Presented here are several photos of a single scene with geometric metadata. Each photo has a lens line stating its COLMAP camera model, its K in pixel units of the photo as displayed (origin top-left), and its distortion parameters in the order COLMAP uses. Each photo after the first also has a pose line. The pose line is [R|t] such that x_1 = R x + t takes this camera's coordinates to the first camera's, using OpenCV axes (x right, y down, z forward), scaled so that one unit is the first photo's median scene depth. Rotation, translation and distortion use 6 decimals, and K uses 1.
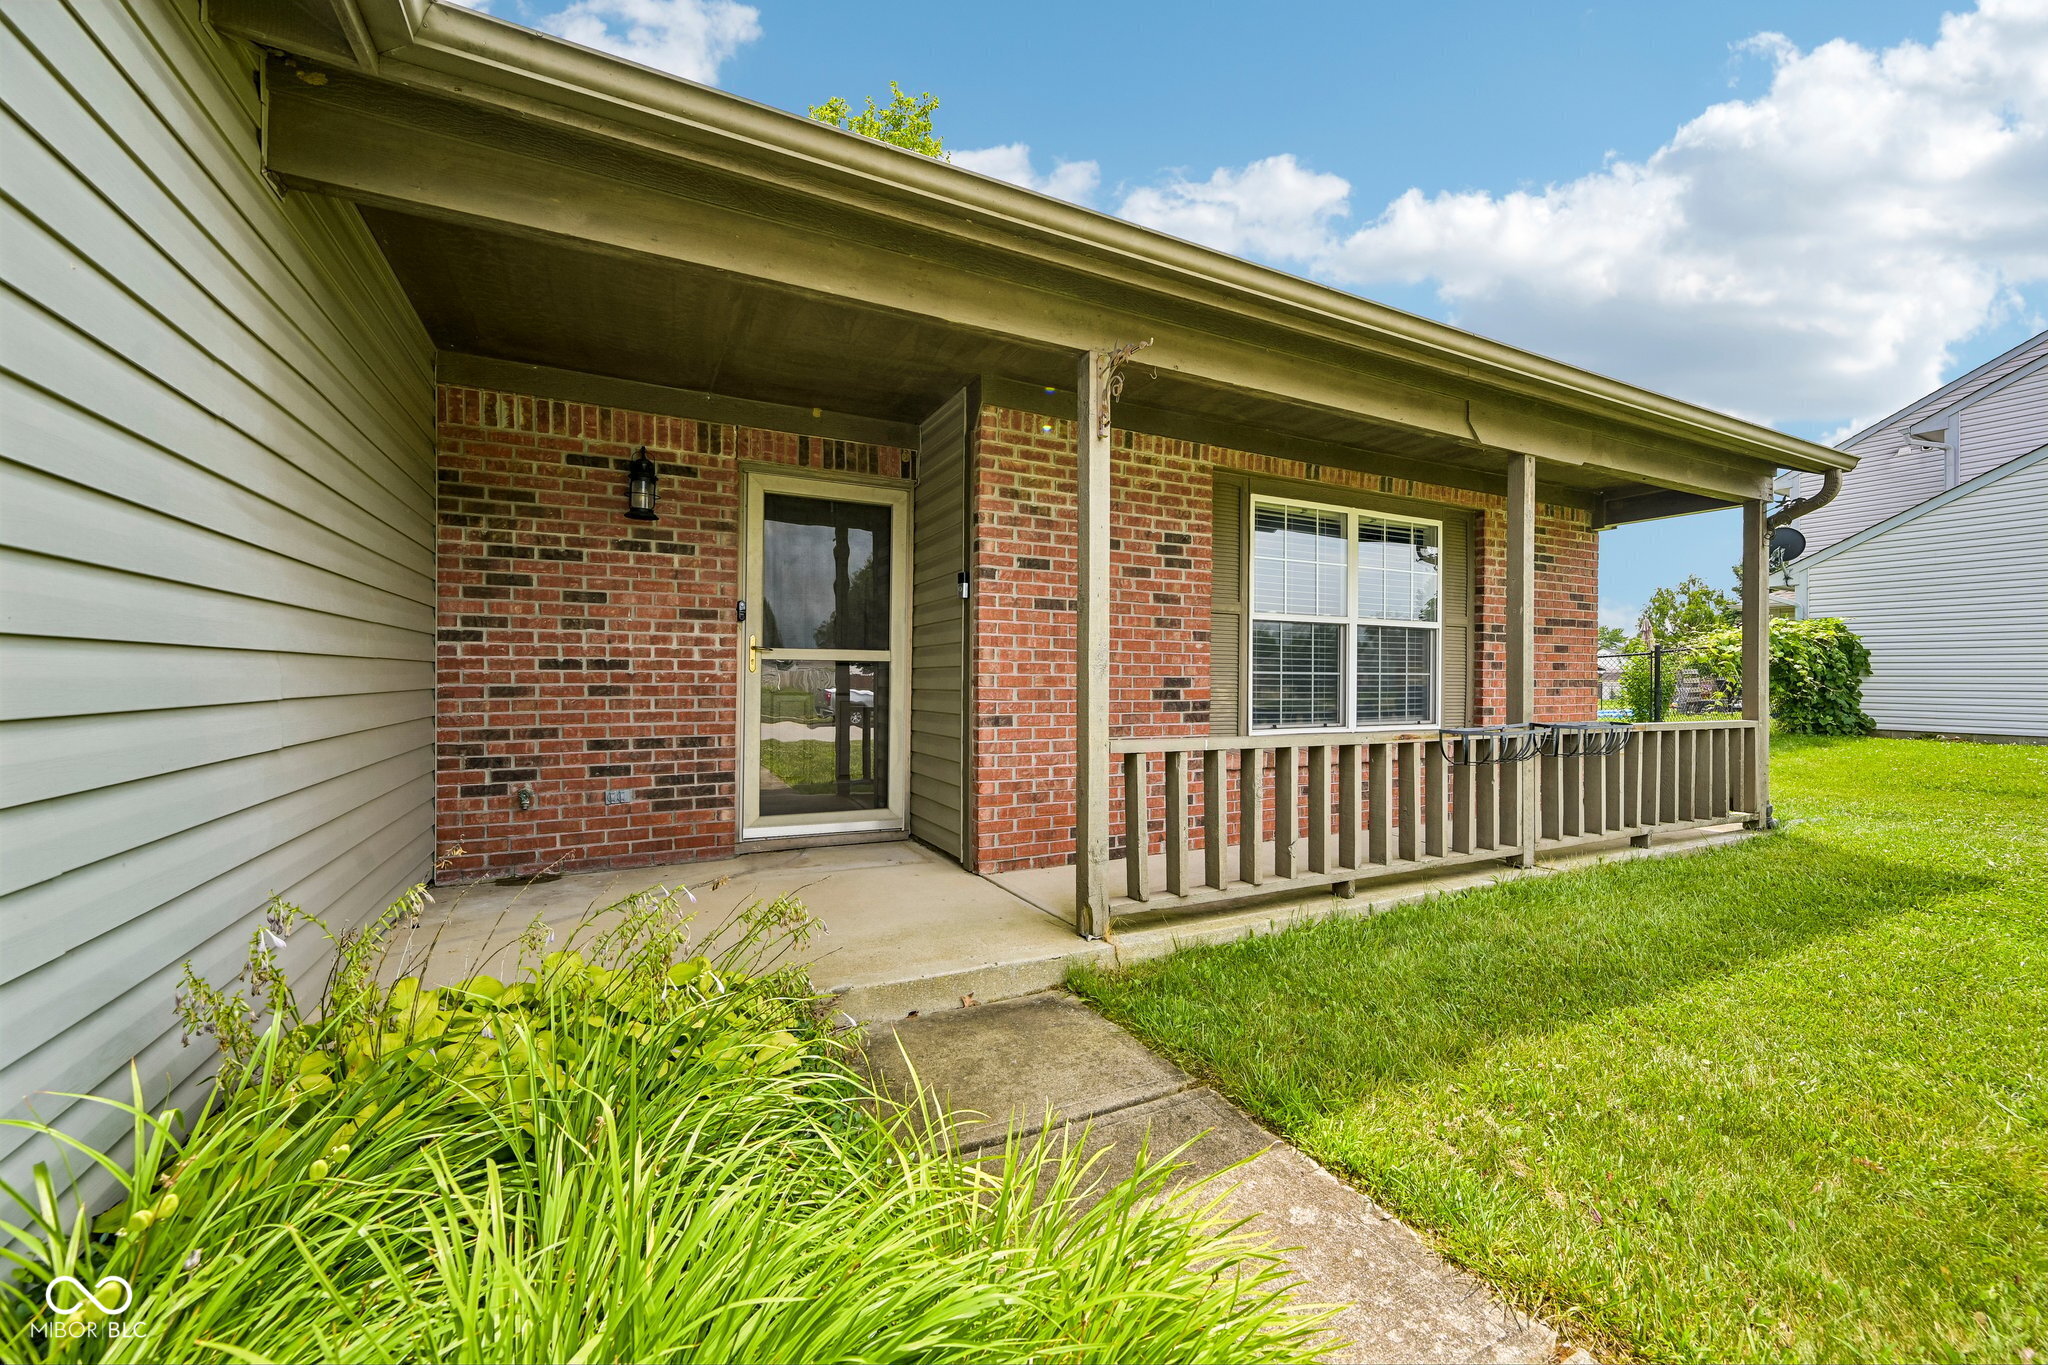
lens RADIAL K [[822.2, 0, 1013.3], [0, 822.2, 677.8], [0, 0, 1]] dist [0.001870, 0.000147]
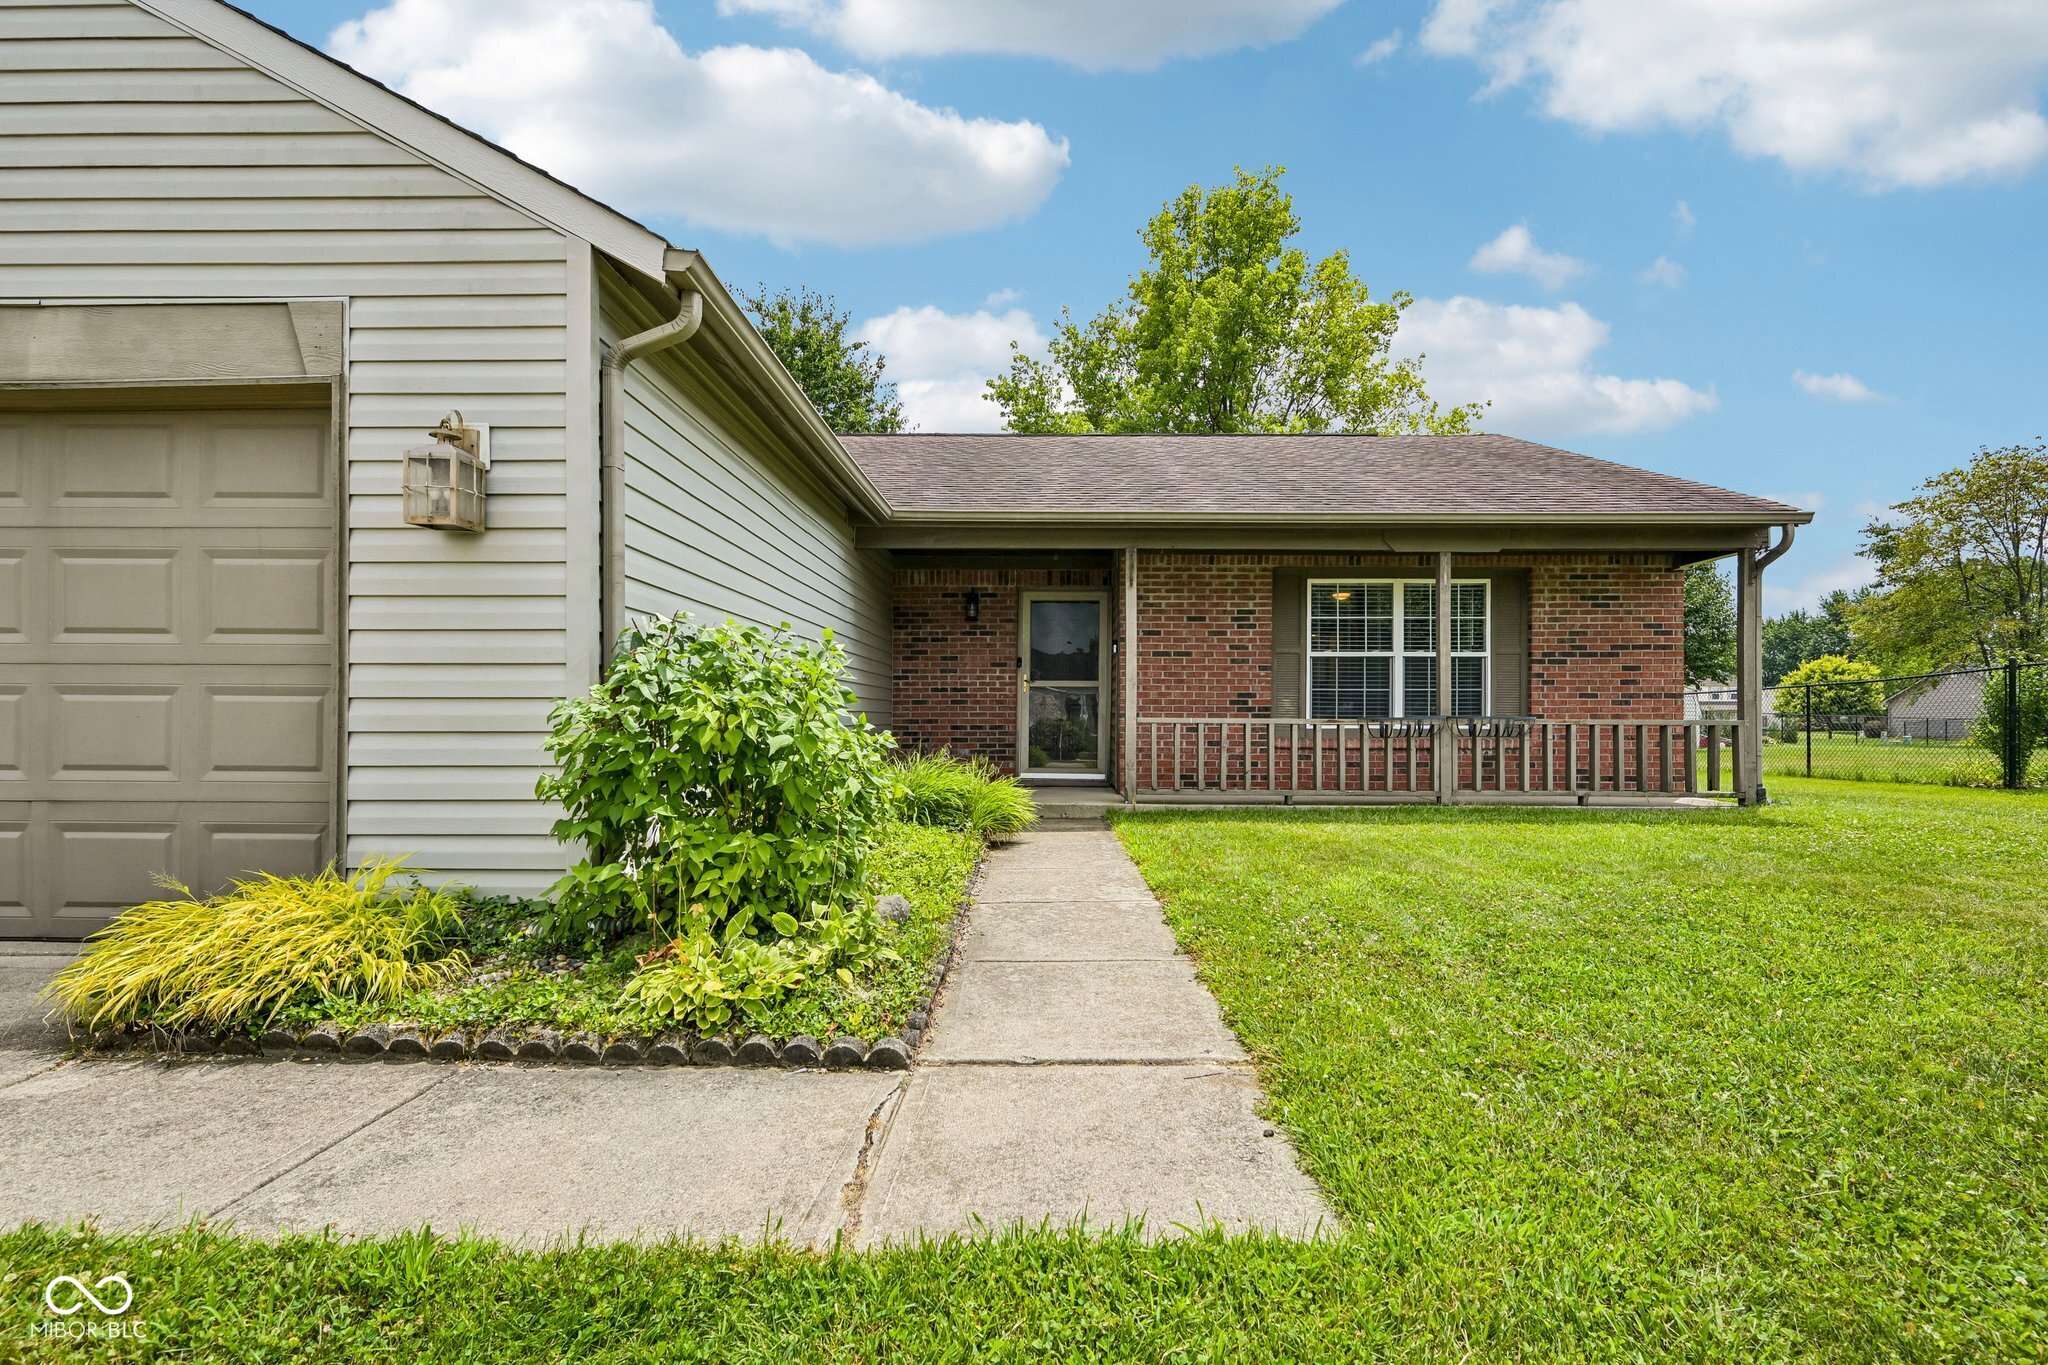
lens RADIAL K [[964.3, 0, 1014.4], [0, 964.3, 669.0], [0, 0, 1]] dist [-0.002475, -0.000031]
pose [[0.884831, -0.027550, -0.465096, 0.729758], [0.003411, 0.998607, -0.052663, 0.057022], [0.465899, 0.045012, 0.883692, -1.044188]]
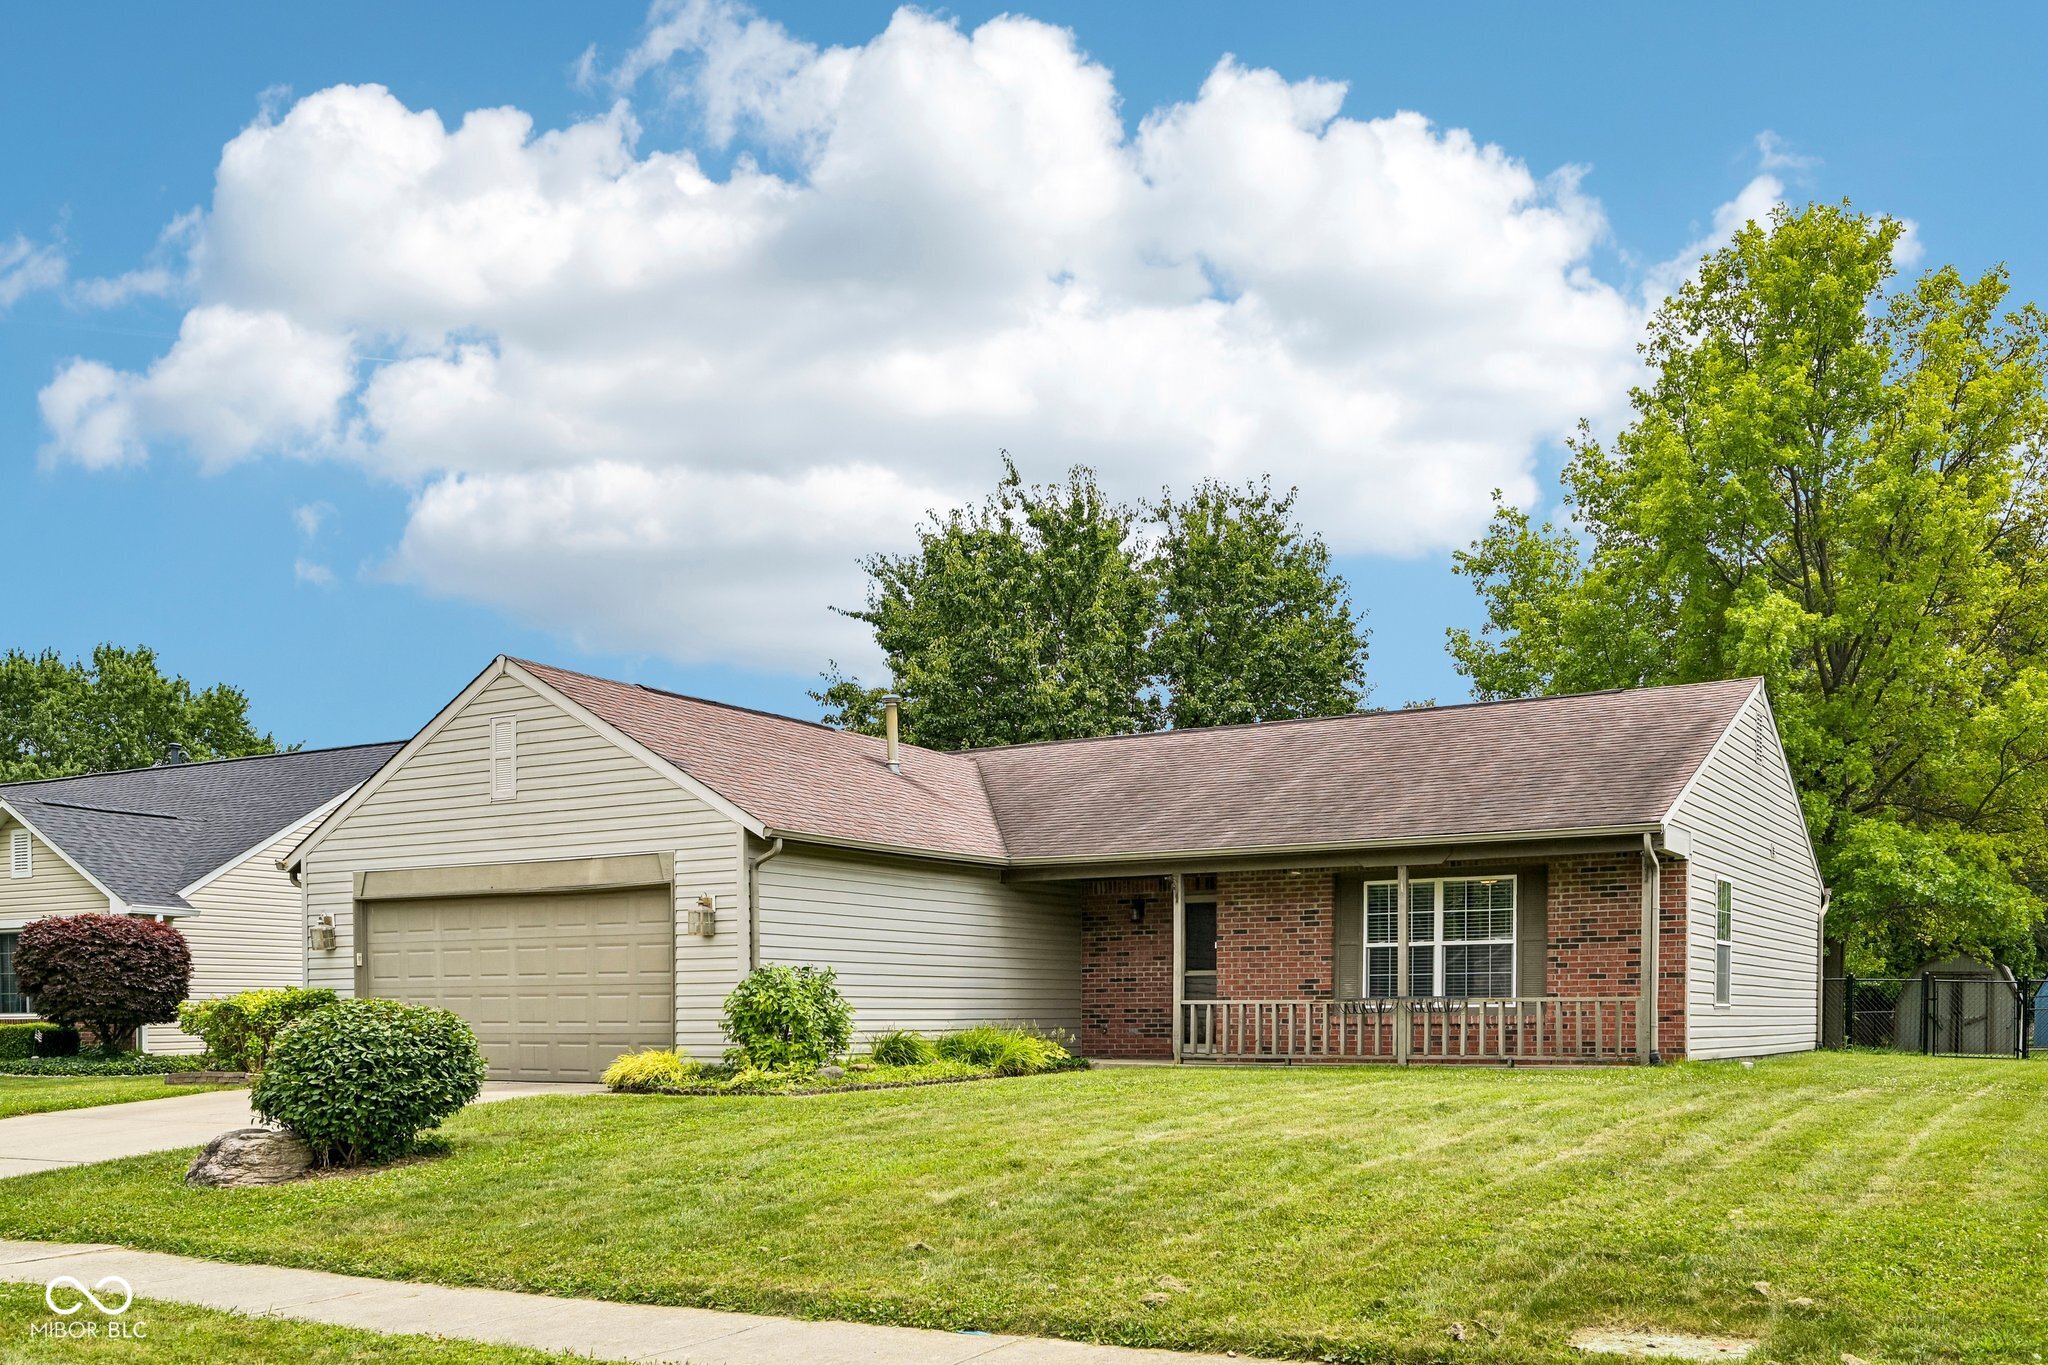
lens RADIAL K [[1862.2, 0, 1024.0], [0, 1862.2, 682.5], [0, 0, 1]] dist [-0.075571, 0.003477]
pose [[0.545040, -0.152531, -0.824418, 3.894074], [0.008093, 0.984223, -0.176747, 0.087704], [0.838371, 0.089662, 0.537676, -2.267557]]
